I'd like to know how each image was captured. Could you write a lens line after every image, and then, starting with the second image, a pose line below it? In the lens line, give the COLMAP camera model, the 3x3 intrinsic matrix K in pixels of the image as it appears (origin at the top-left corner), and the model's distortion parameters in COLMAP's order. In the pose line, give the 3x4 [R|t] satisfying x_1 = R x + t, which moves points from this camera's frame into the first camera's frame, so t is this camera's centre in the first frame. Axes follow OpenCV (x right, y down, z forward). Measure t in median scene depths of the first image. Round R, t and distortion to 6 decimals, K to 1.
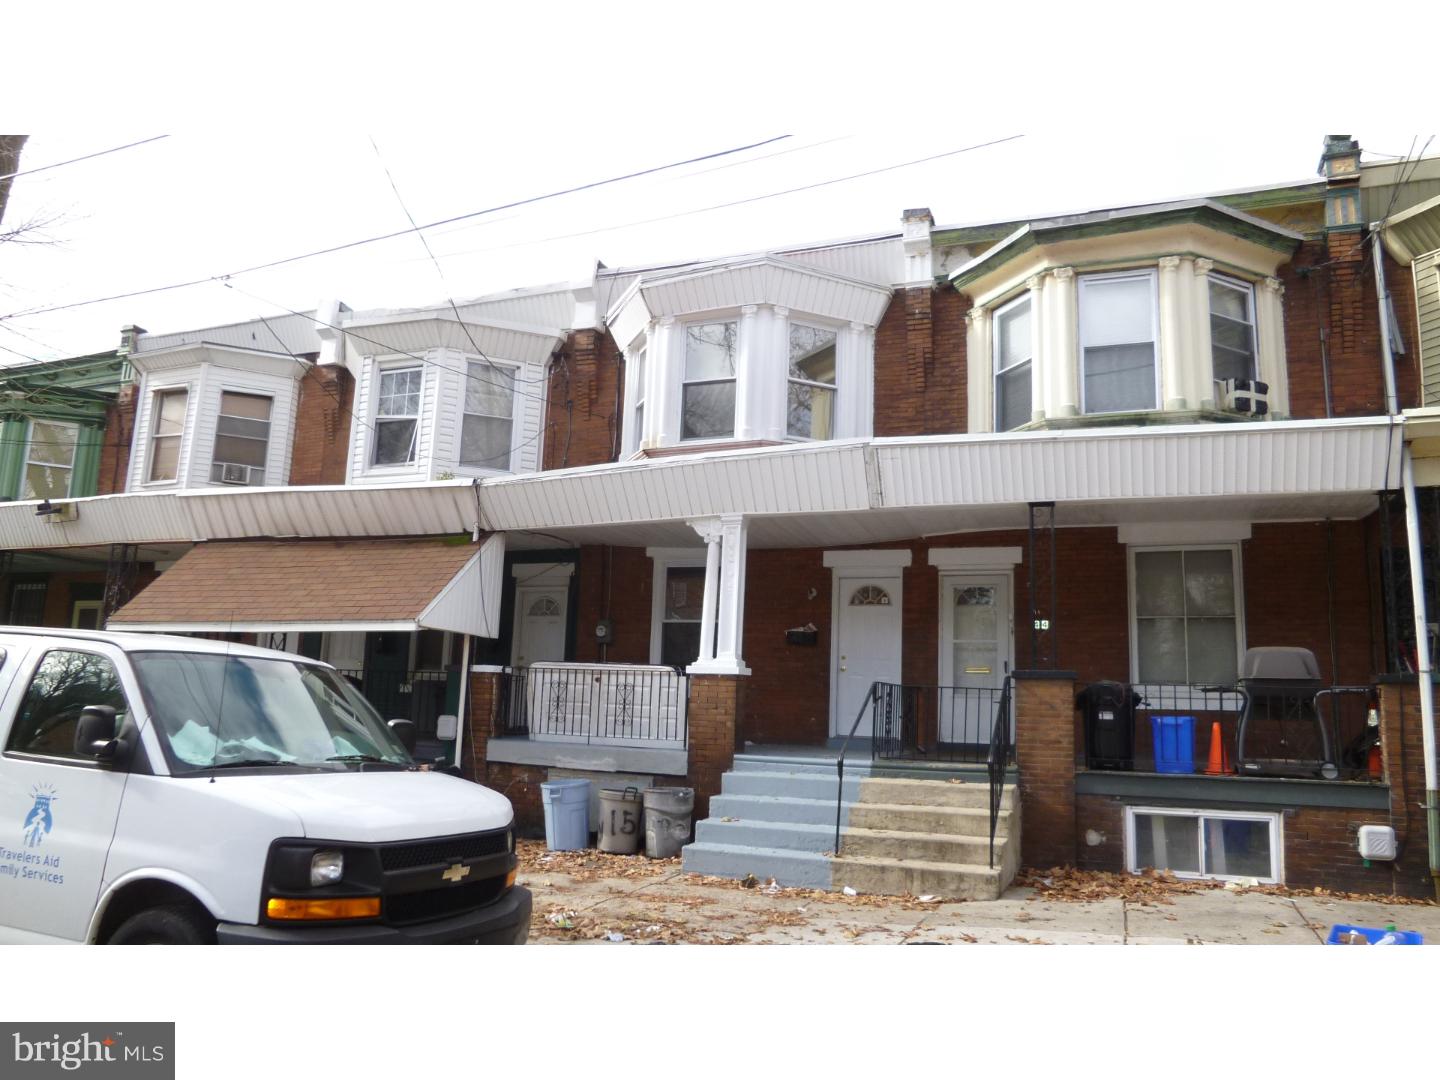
lens RADIAL K [[1047.6, 0, 712.4], [0, 1047.6, 539.6], [0, 0, 1]] dist [-0.059668, 0.023275]
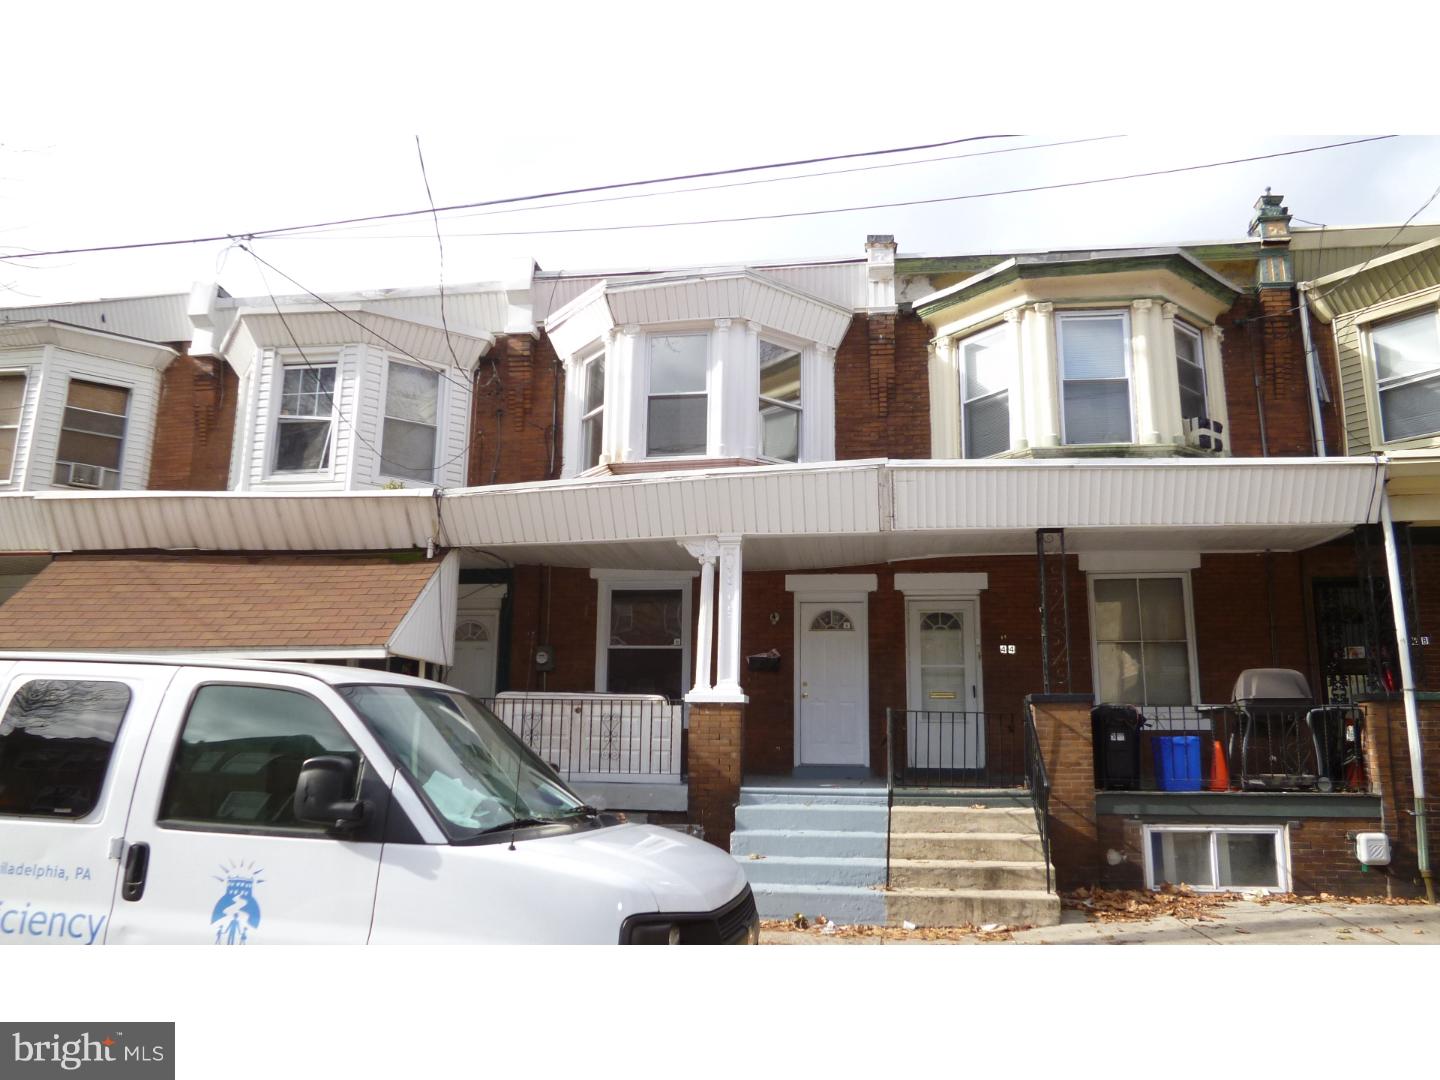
lens RADIAL K [[1047.6, 0, 724.3], [0, 1047.6, 539.3], [0, 0, 1]] dist [-0.059668, 0.023275]
pose [[0.972564, 0.021436, 0.231647, -0.203082], [-0.015427, 0.999497, -0.027718, 0.006834], [-0.232125, 0.023384, 0.972405, 0.071706]]
